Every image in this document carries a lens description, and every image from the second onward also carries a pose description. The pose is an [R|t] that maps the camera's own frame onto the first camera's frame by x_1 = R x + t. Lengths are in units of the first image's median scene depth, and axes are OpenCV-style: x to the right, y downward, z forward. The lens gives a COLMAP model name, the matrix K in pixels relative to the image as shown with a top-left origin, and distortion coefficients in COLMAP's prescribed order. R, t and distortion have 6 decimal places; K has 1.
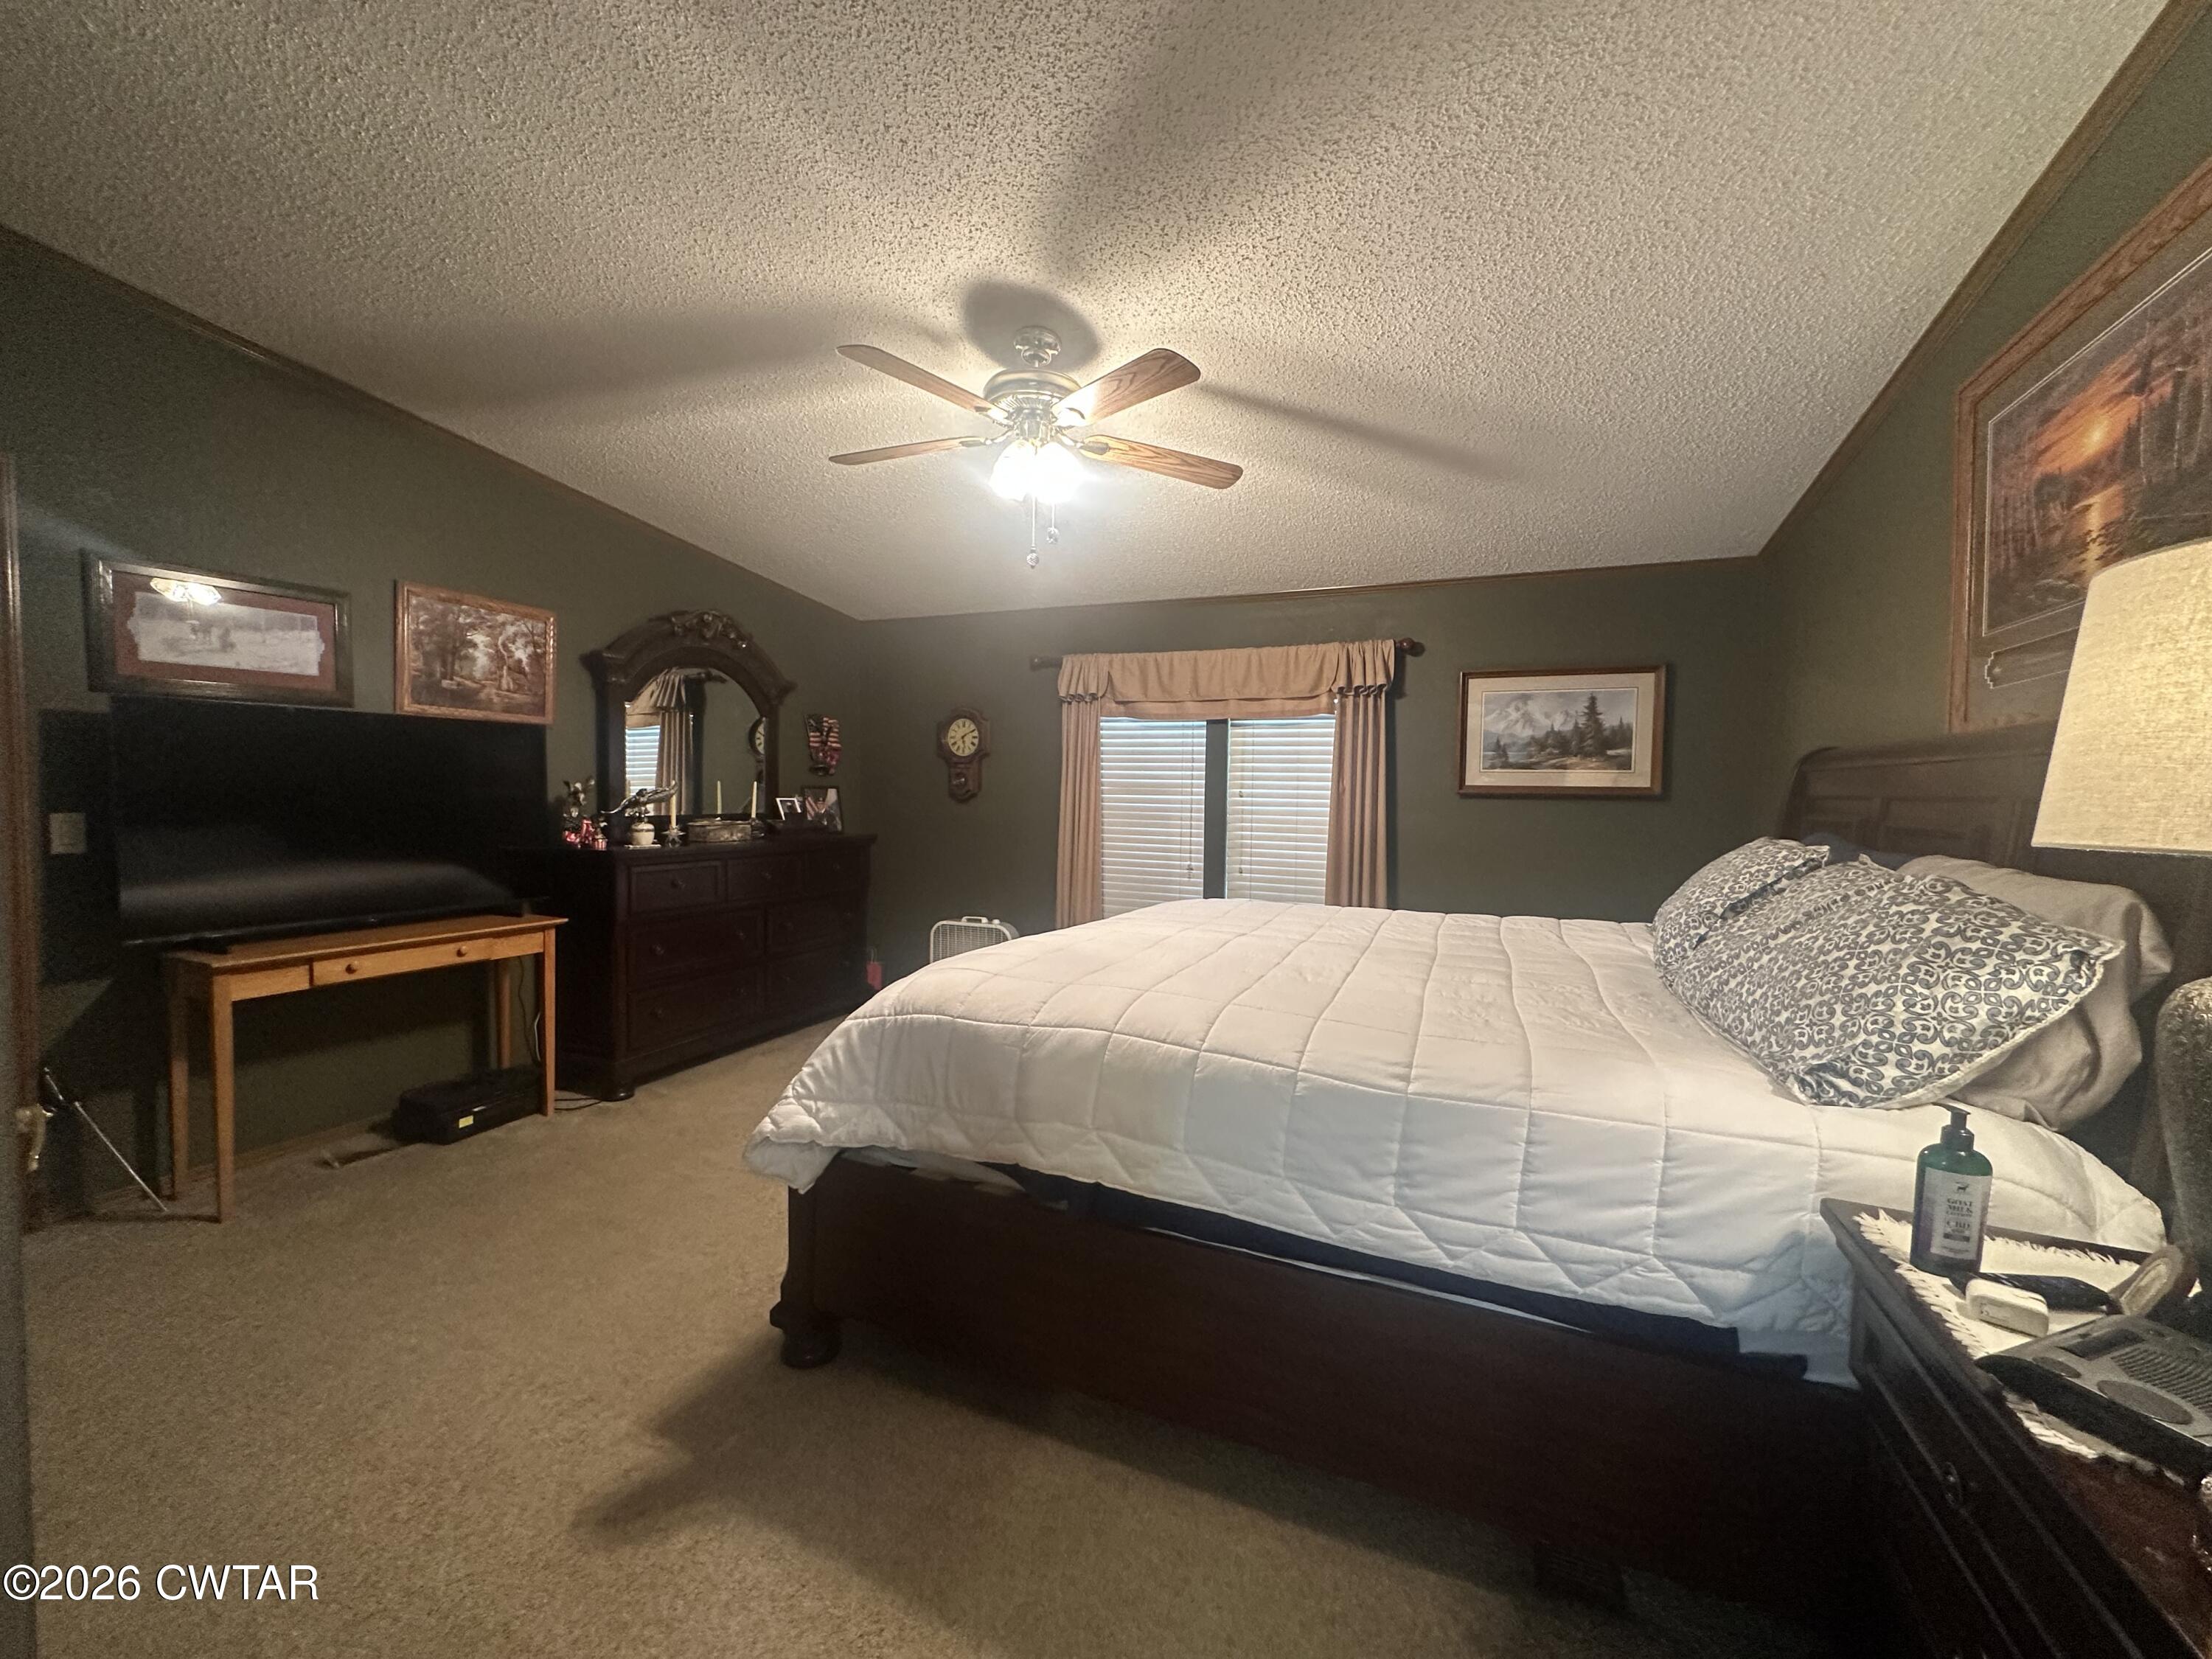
lens RADIAL K [[883.4, 0, 1099.5], [0, 883.4, 829.5], [0, 0, 1]] dist [-0.002533, 0.000617]
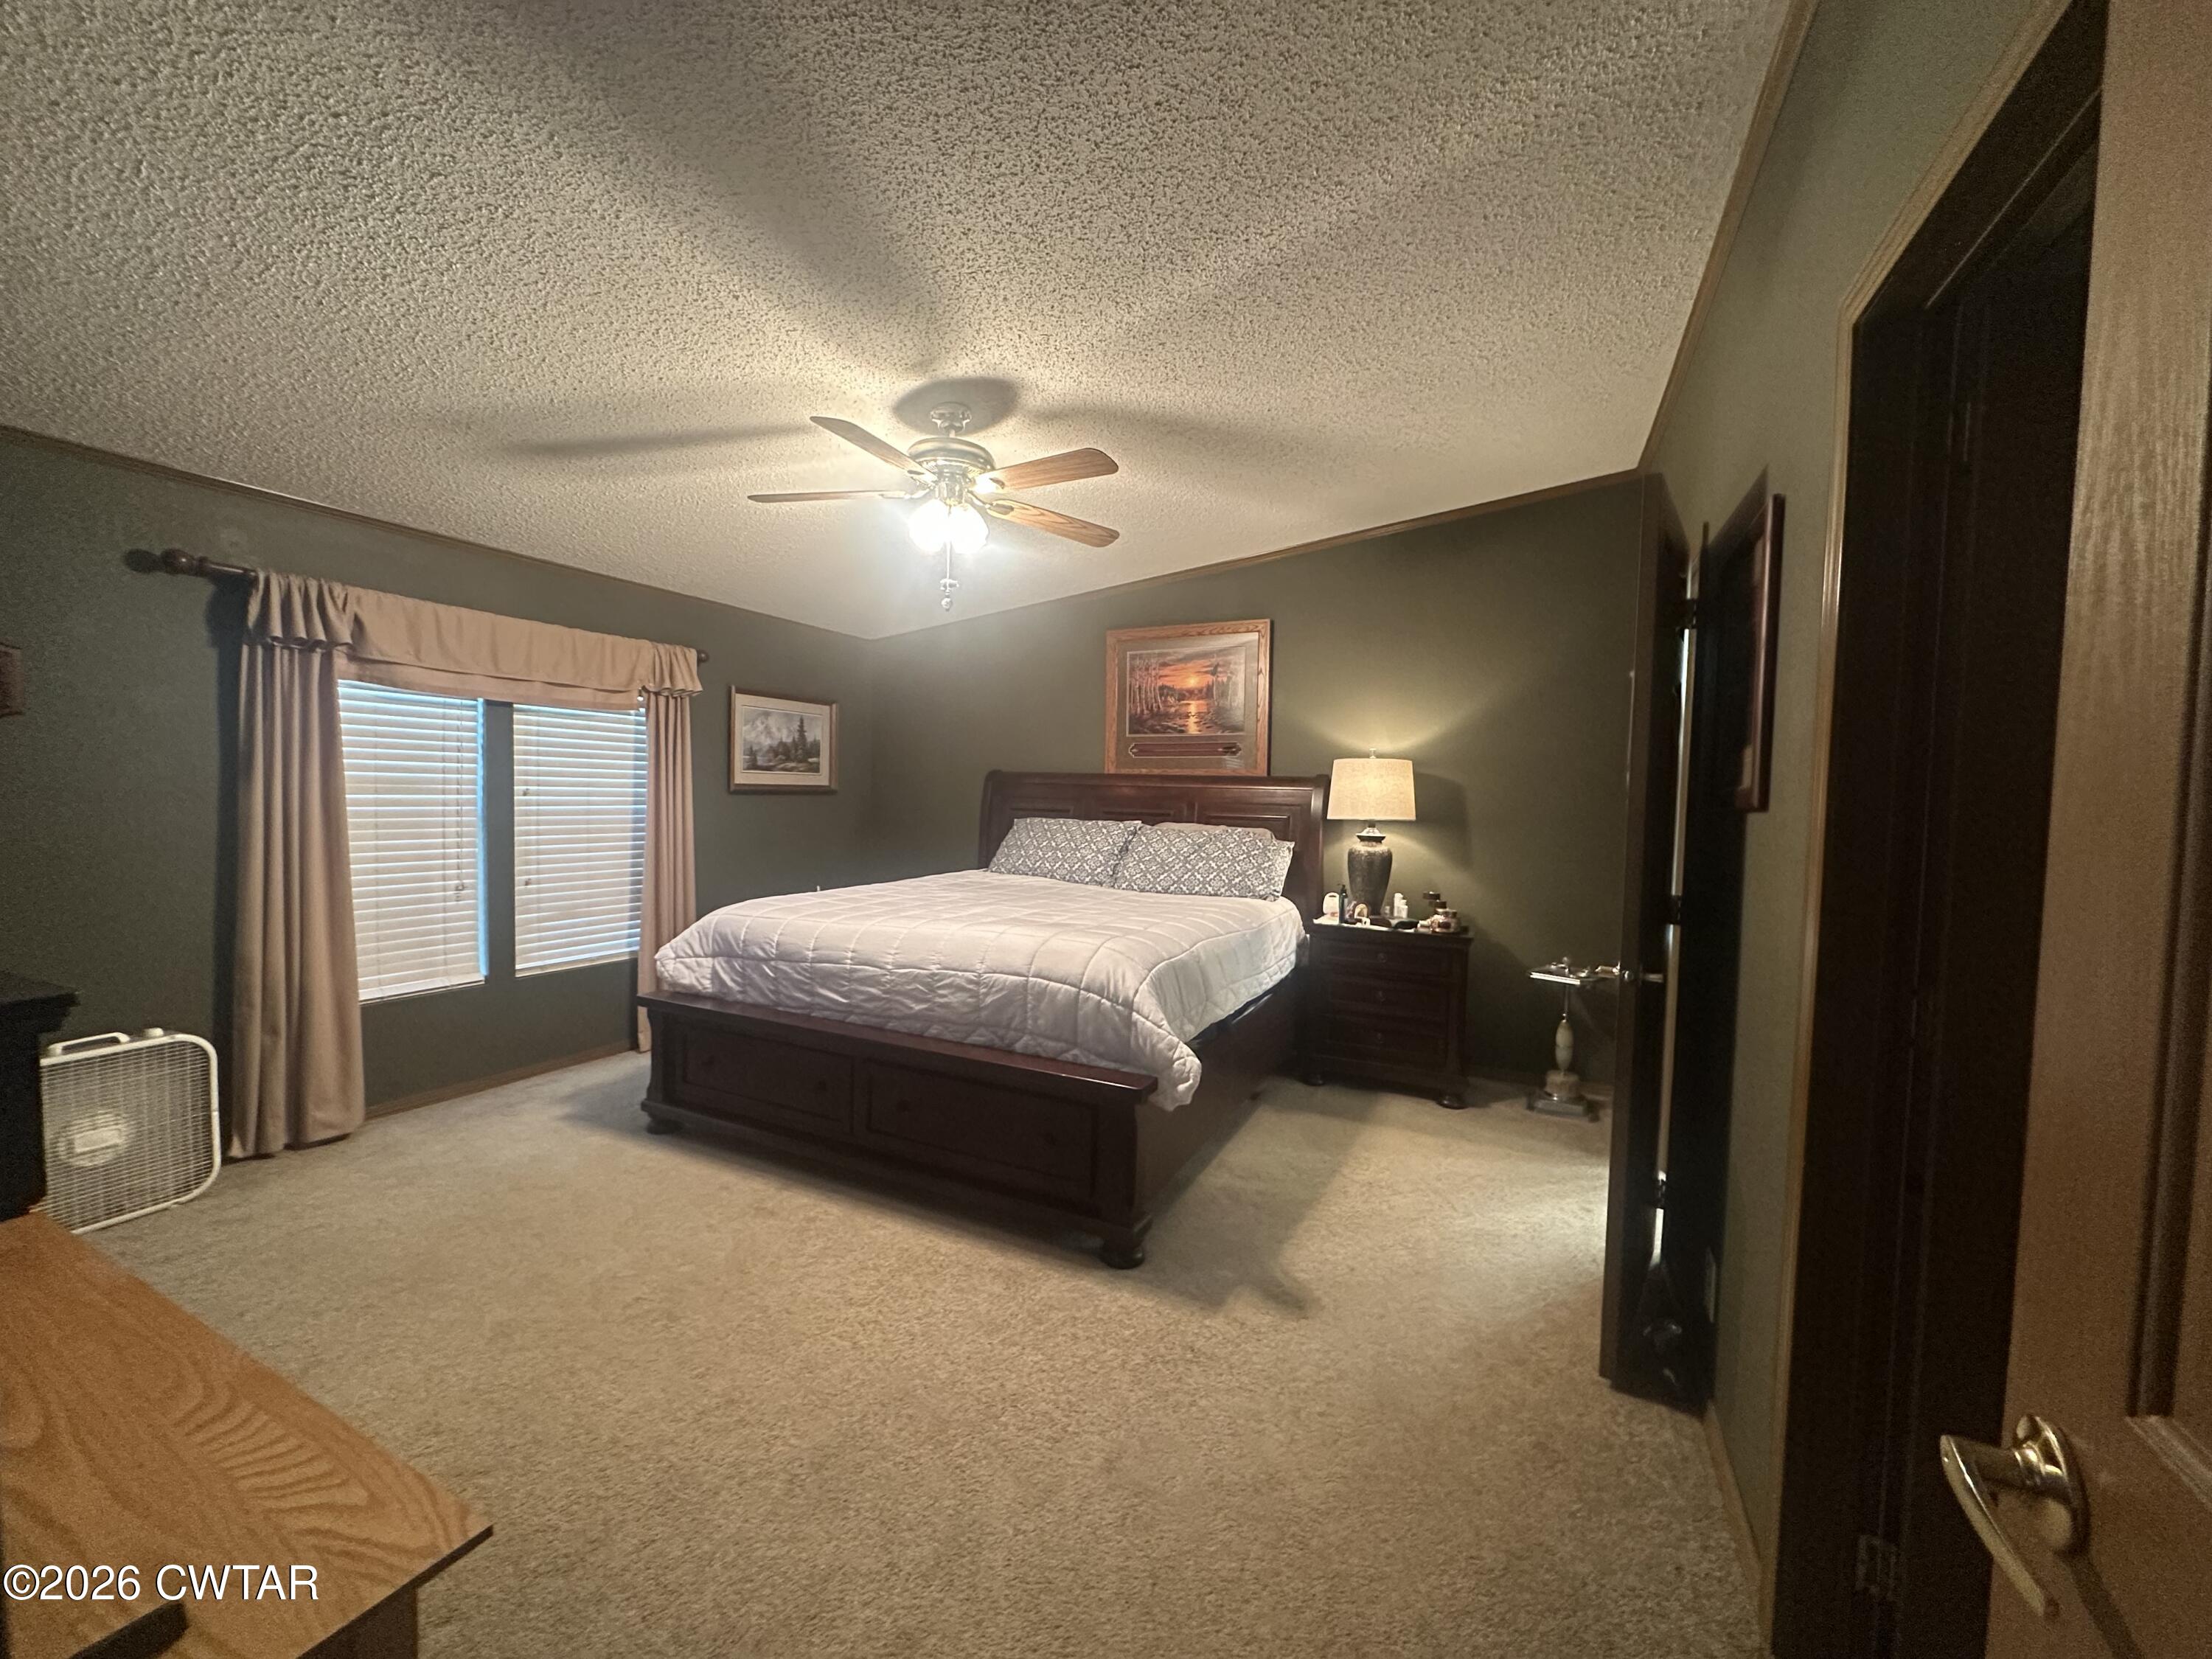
lens RADIAL K [[883.4, 0, 1097.8], [0, 883.4, 828.4], [0, 0, 1]] dist [-0.002533, 0.000617]
pose [[0.034008, -0.056918, 0.997799, -0.751623], [0.024816, 0.998117, 0.056090, -0.044140], [-0.999113, 0.022853, 0.035356, 0.472820]]
